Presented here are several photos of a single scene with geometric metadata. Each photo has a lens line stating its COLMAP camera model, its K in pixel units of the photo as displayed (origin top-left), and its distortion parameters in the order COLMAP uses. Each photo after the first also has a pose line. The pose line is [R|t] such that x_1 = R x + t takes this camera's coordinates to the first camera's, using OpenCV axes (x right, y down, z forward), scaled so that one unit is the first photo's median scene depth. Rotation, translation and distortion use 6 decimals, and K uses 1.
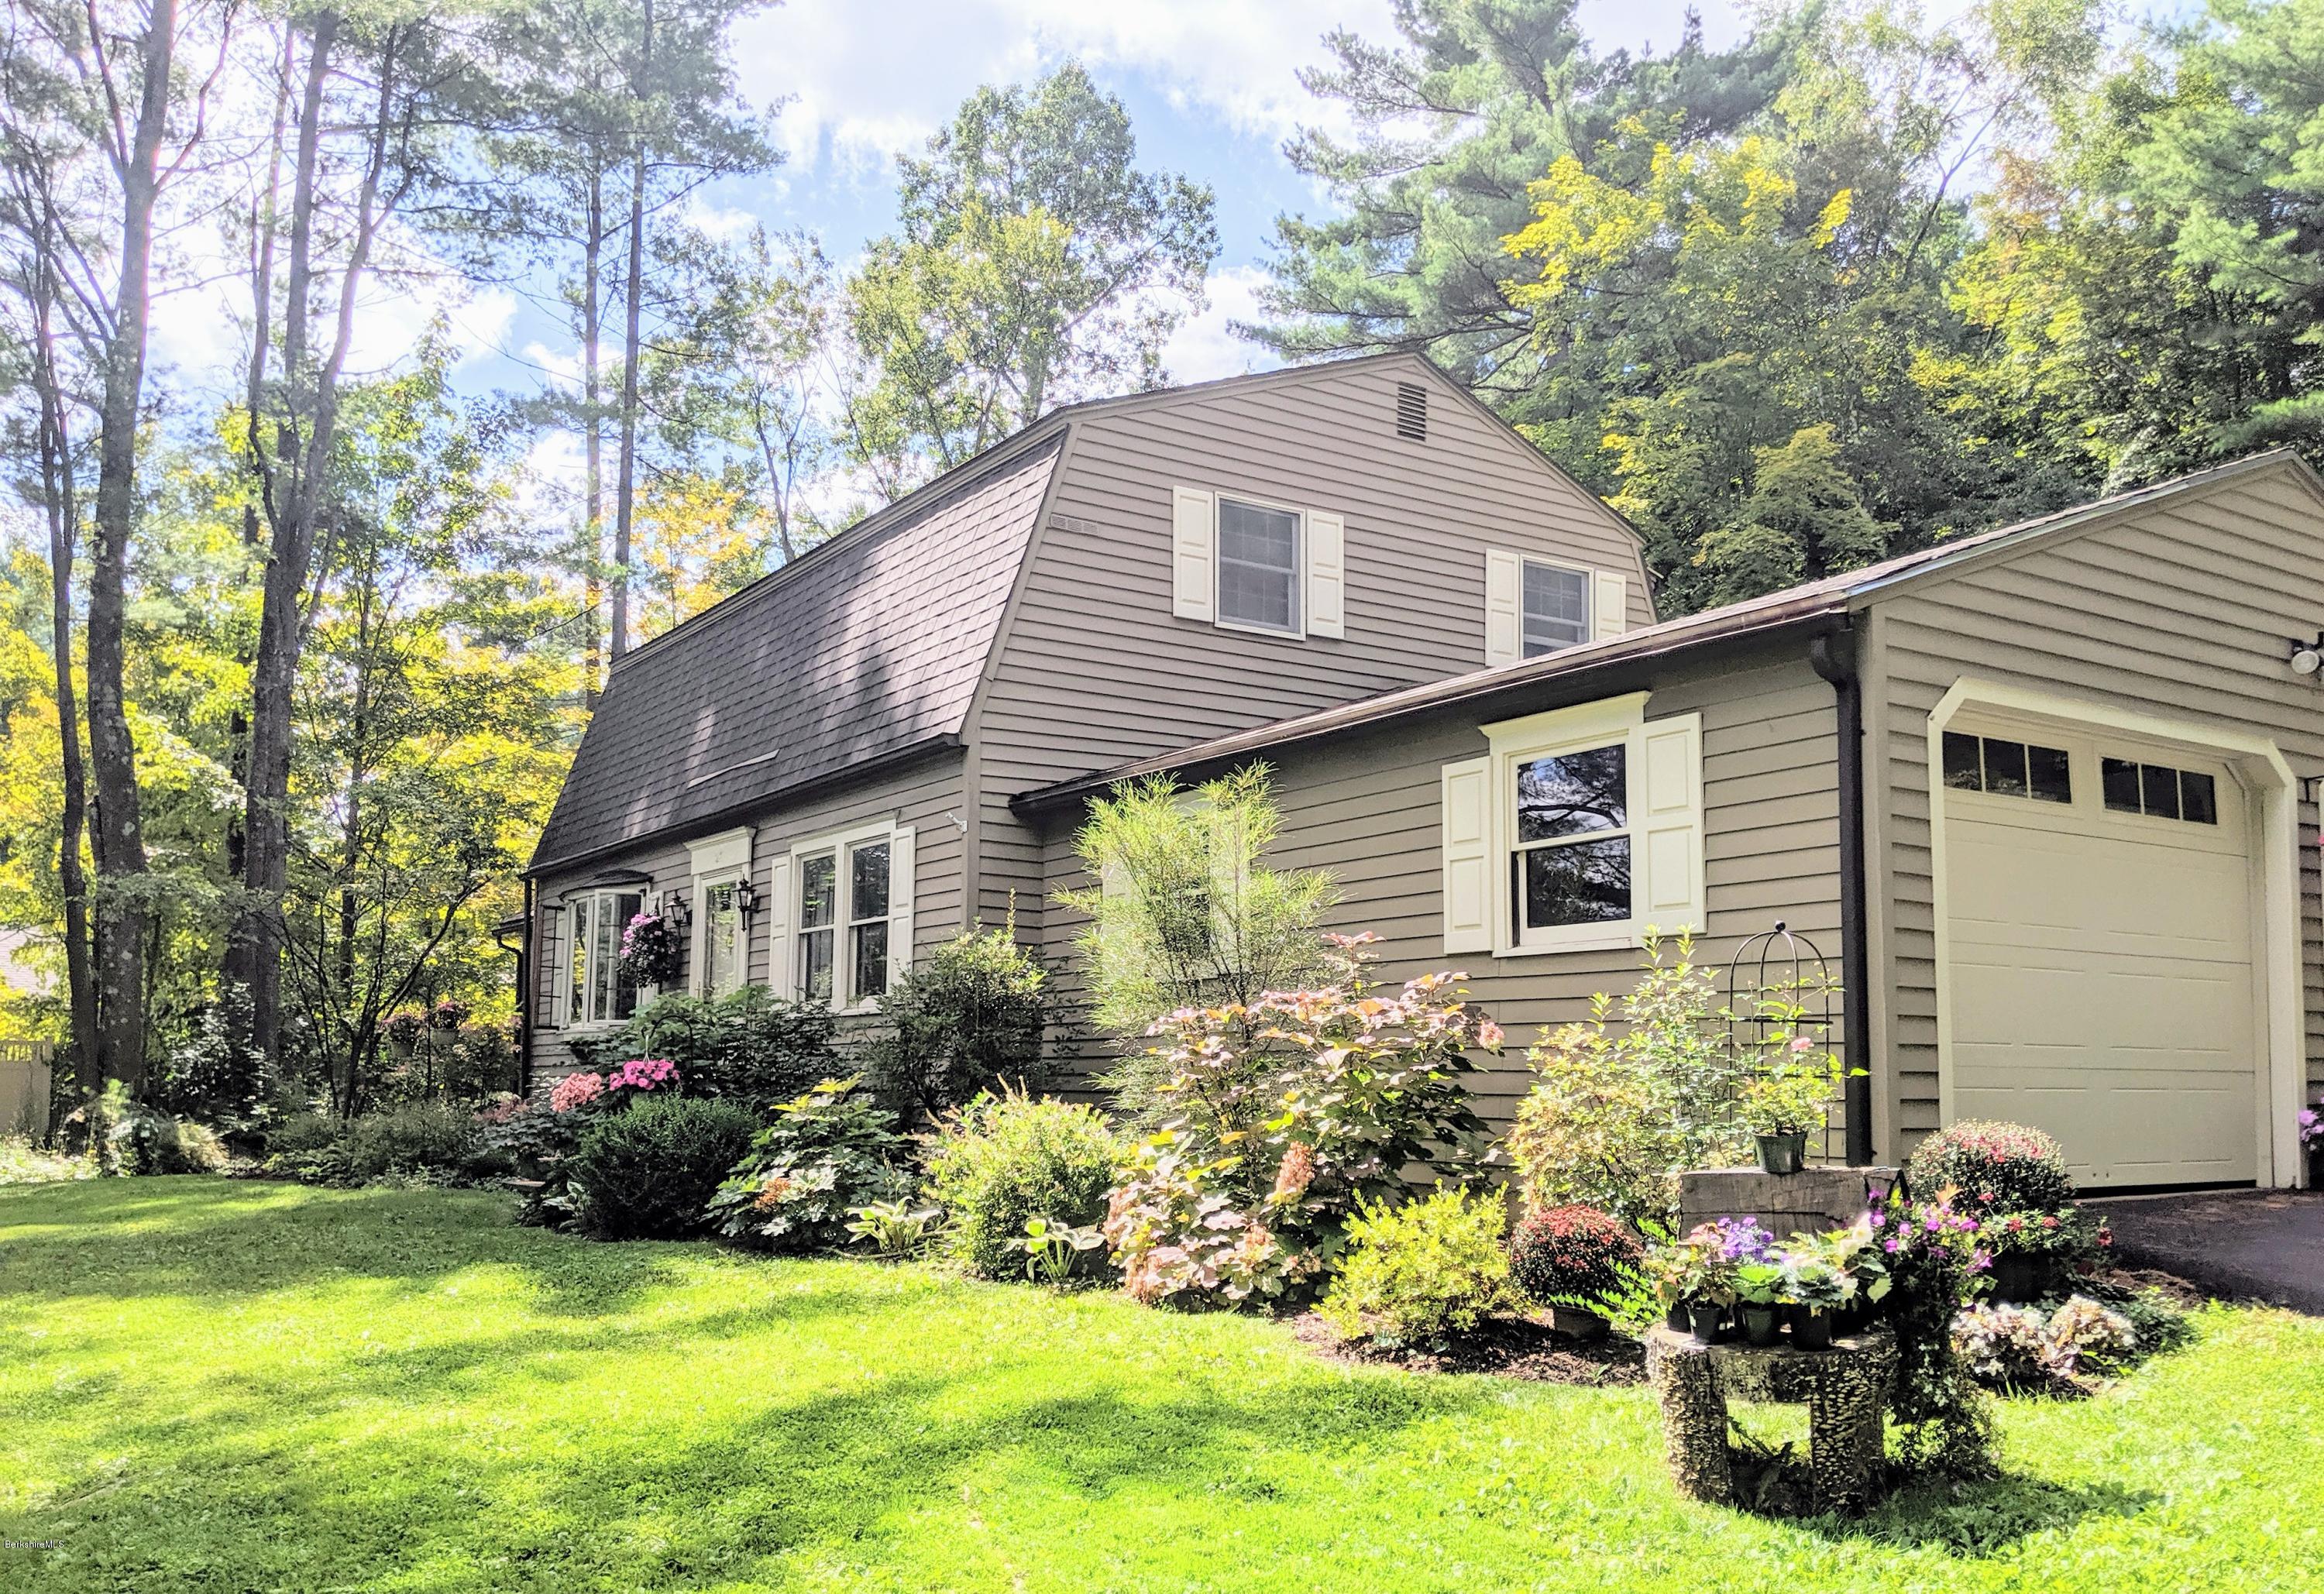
lens RADIAL K [[1925.2, 0, 1084.9], [0, 1925.2, 902.2], [0, 0, 1]] dist [0.001133, -0.081319]
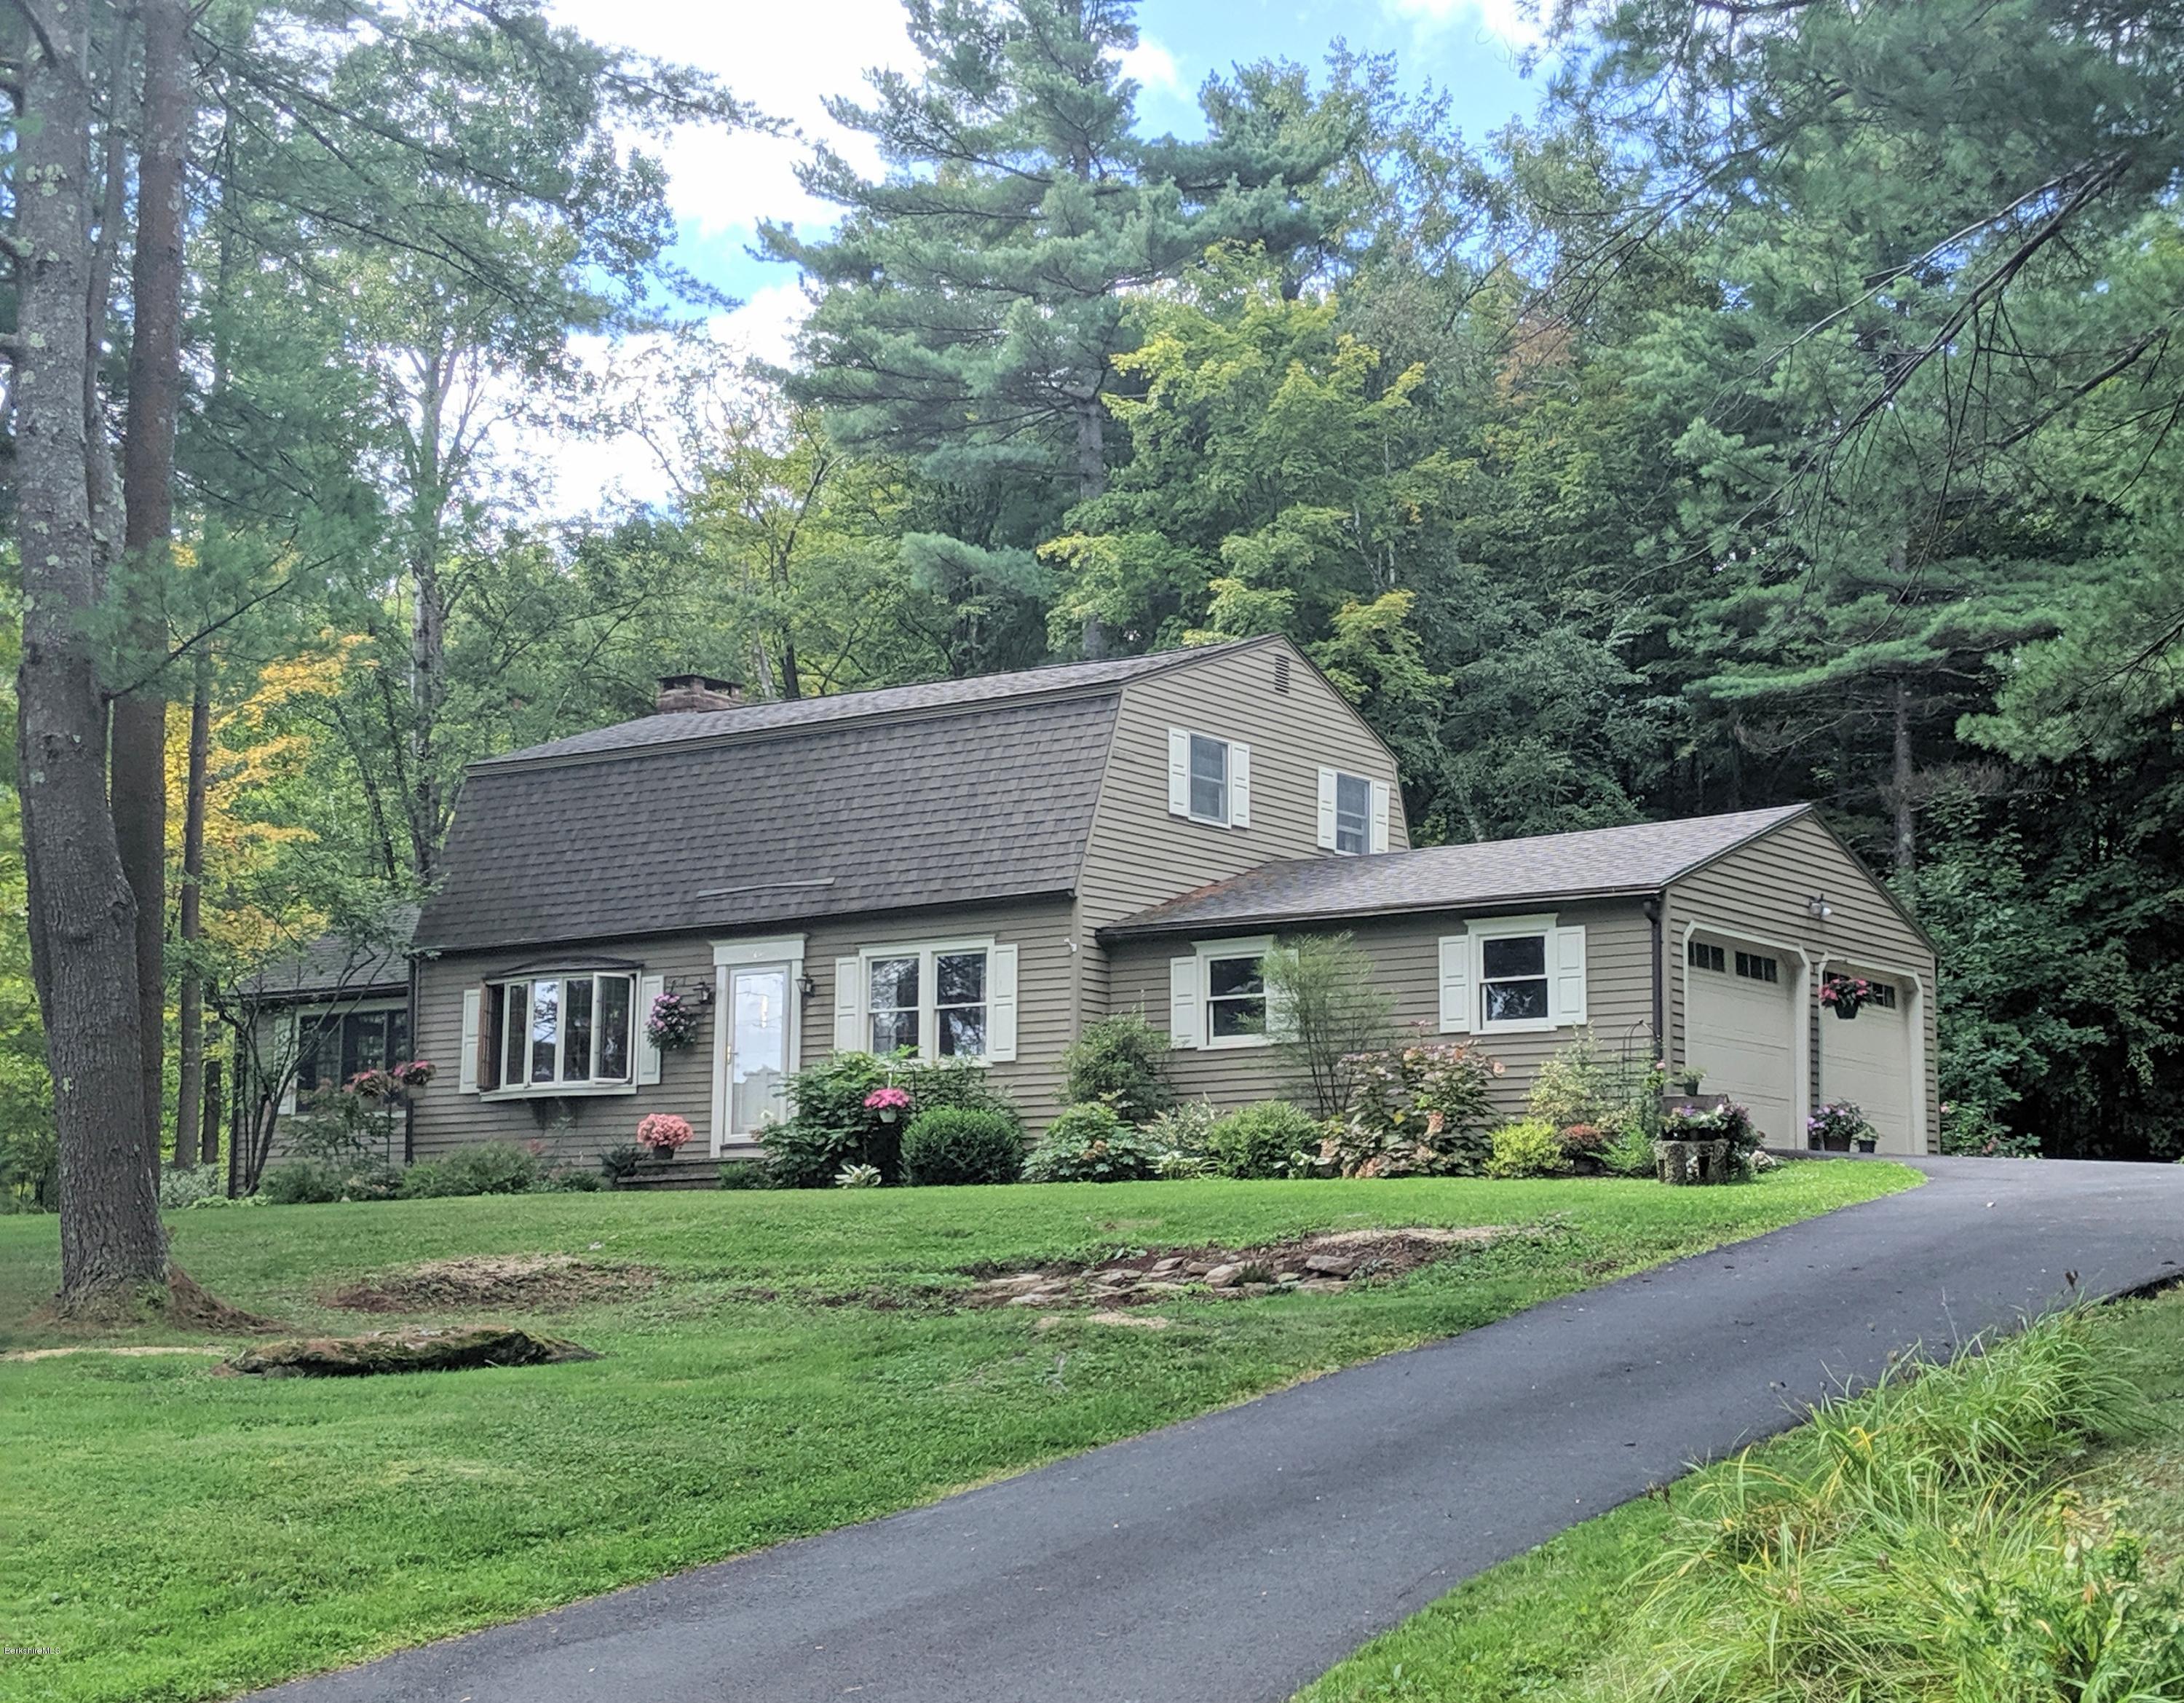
lens RADIAL K [[3450.1, 0, 1092.0], [0, 3450.1, 851.5], [0, 0, 1]] dist [0.019511, 0.098513]
pose [[0.918239, 0.048808, 0.393007, -1.583797], [-0.031714, 0.998252, -0.049876, 0.030423], [-0.394754, 0.033335, 0.918182, -2.180603]]
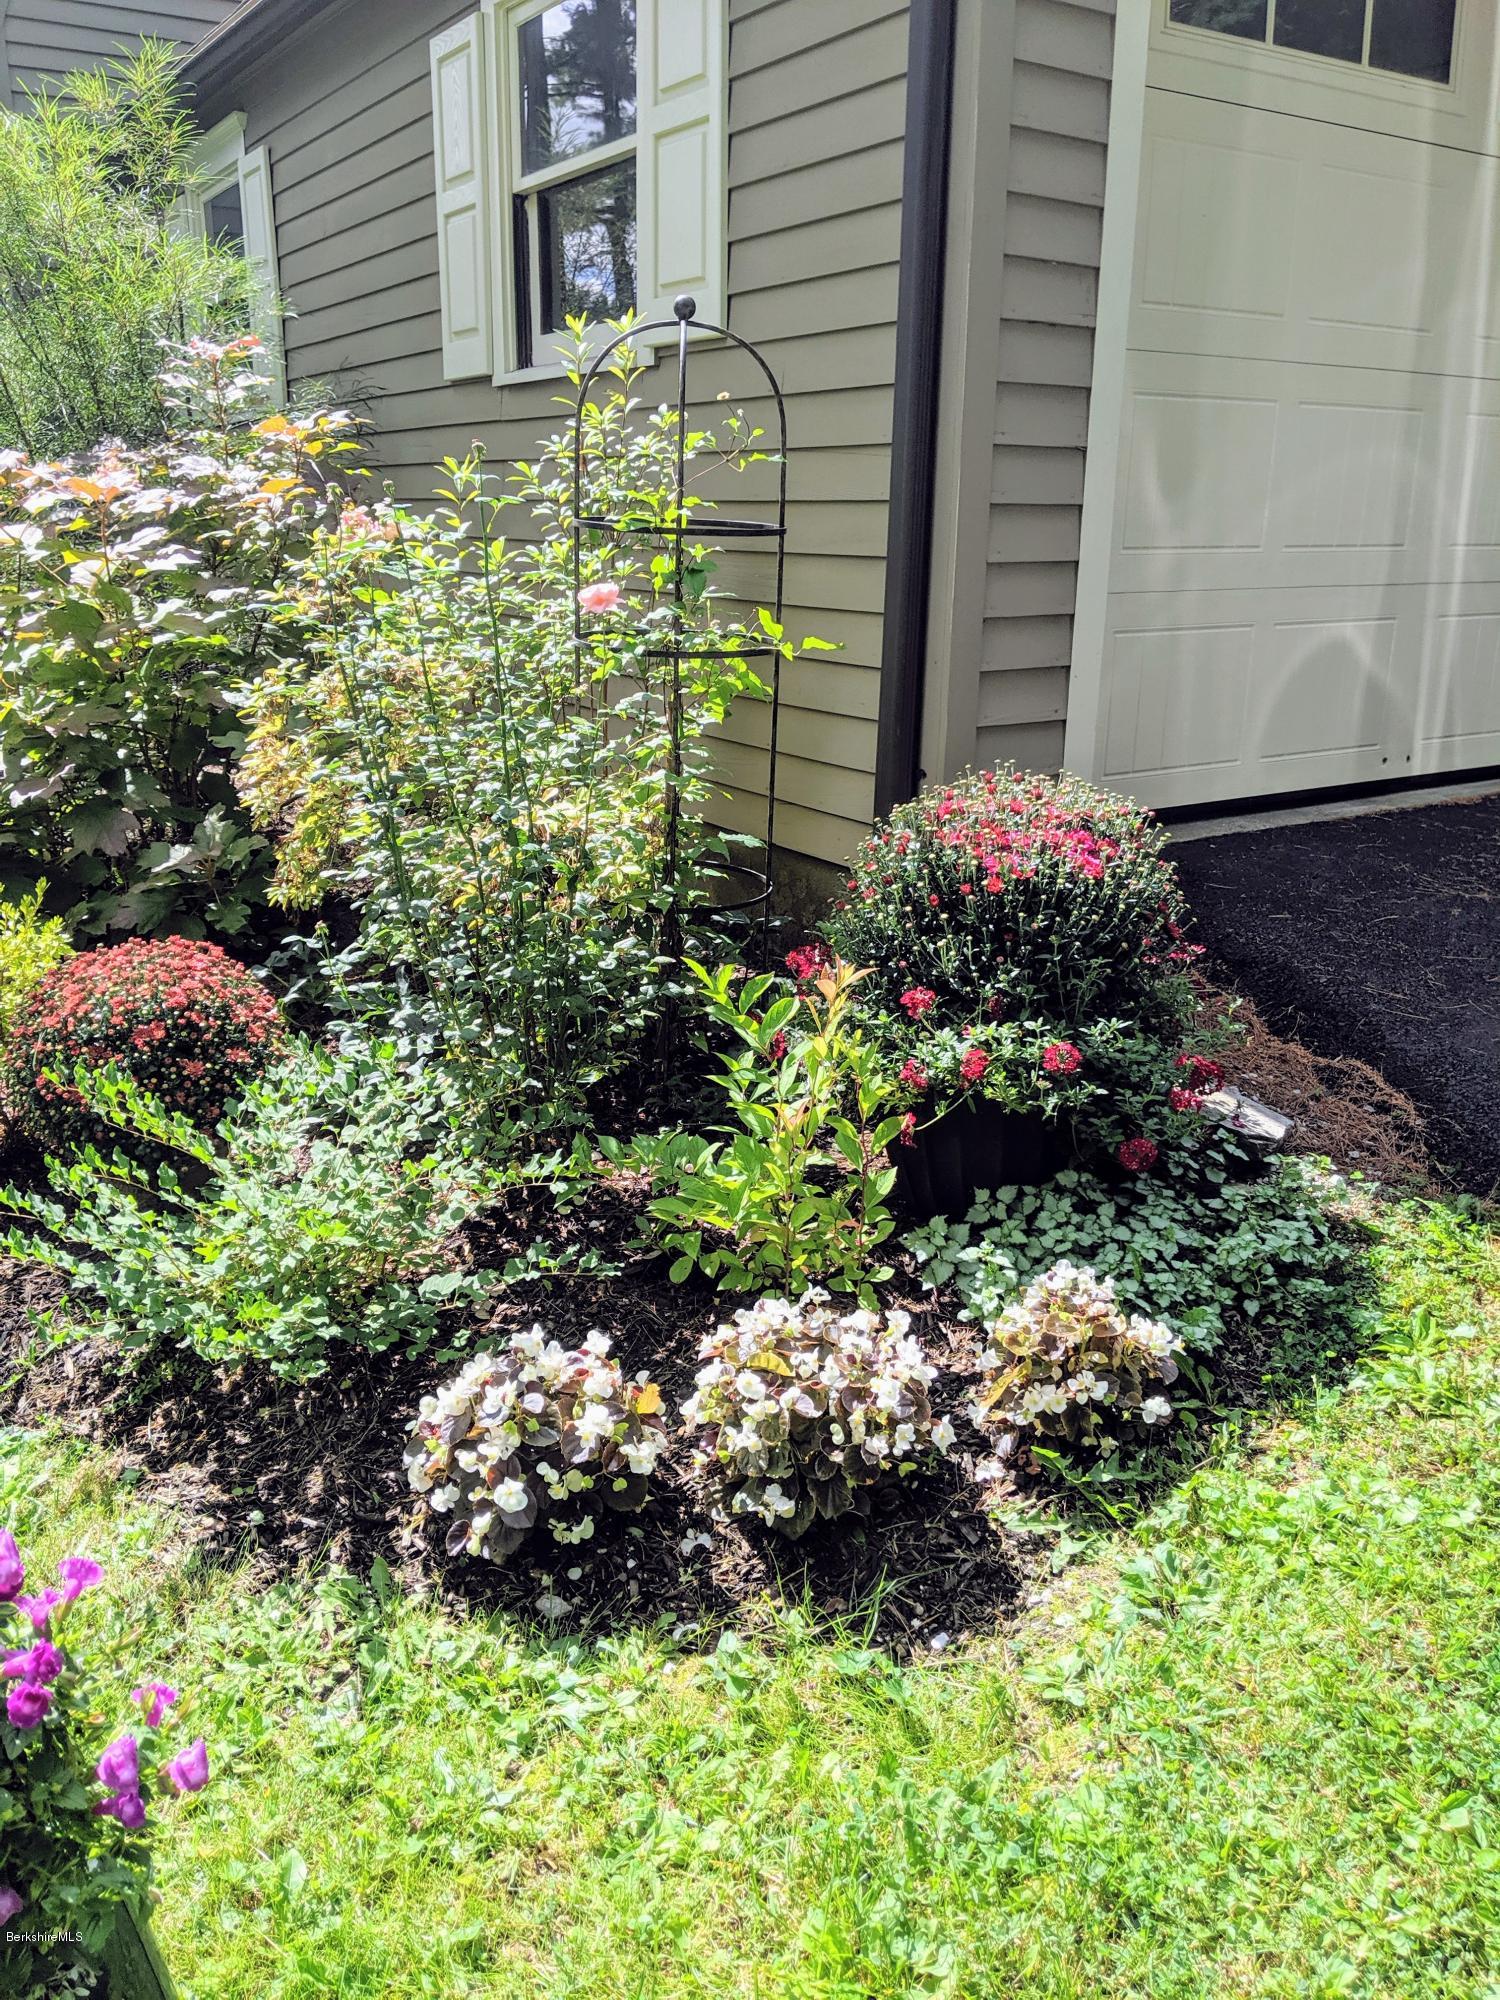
lens RADIAL K [[1591.9, 0, 750.0], [0, 1591.9, 1000.0], [0, 0, 1]] dist [-0.002511, -0.001754]
pose [[0.999804, -0.006935, 0.018525, 0.280036], [-0.000677, 0.923987, 0.382423, 0.014873], [-0.019769, -0.382361, 0.923802, 0.445953]]
